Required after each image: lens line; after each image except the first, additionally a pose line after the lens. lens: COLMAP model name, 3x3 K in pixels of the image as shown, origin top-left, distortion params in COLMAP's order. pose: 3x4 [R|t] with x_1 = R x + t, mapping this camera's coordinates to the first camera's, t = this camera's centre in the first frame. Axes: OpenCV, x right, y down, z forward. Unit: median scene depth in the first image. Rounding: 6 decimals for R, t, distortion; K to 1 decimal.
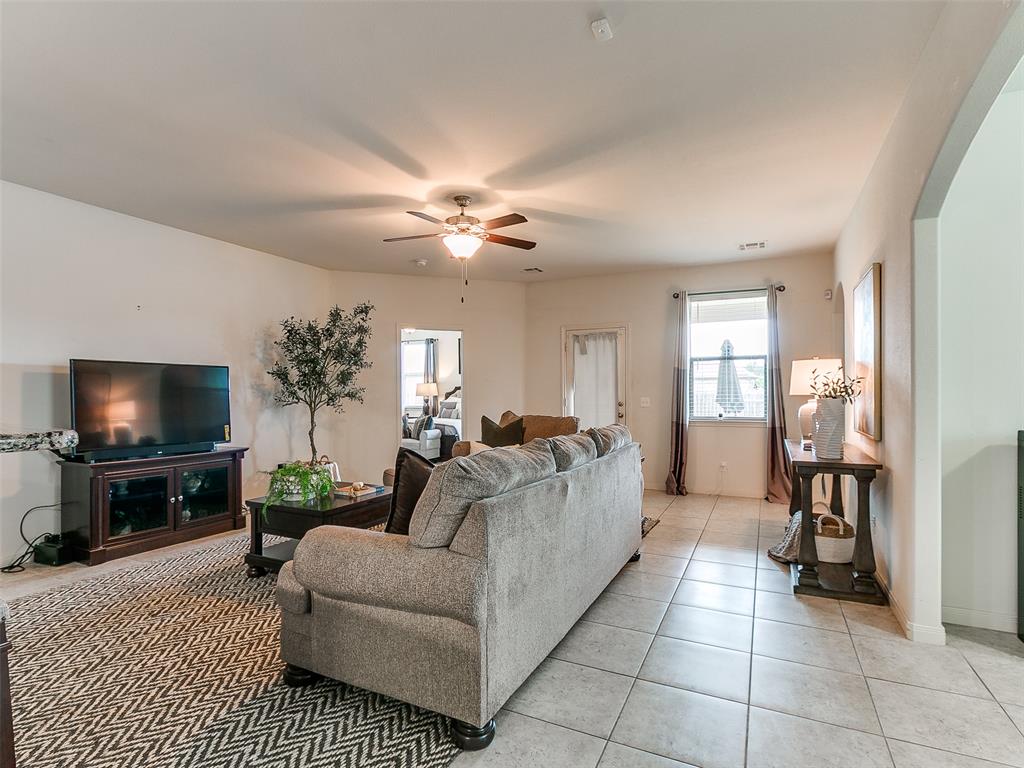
lens RADIAL K [[521.3, 0, 497.5], [0, 521.3, 393.6], [0, 0, 1]] dist [0.000689, 0.000460]
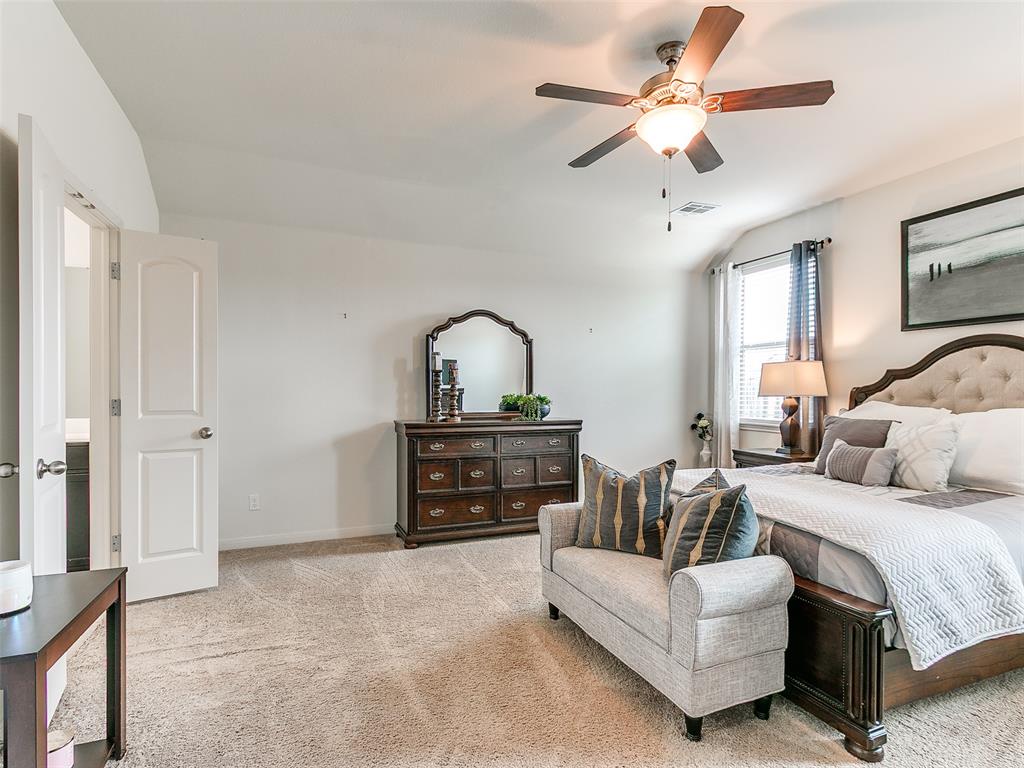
lens RADIAL K [[521.3, 0, 497.5], [0, 521.3, 393.6], [0, 0, 1]] dist [0.000689, 0.000460]
pose [[0.742171, 0.013535, -0.670074, -0.044495], [-0.006055, 0.999891, 0.013491, -0.001195], [0.670184, -0.005956, 0.742171, 0.600777]]
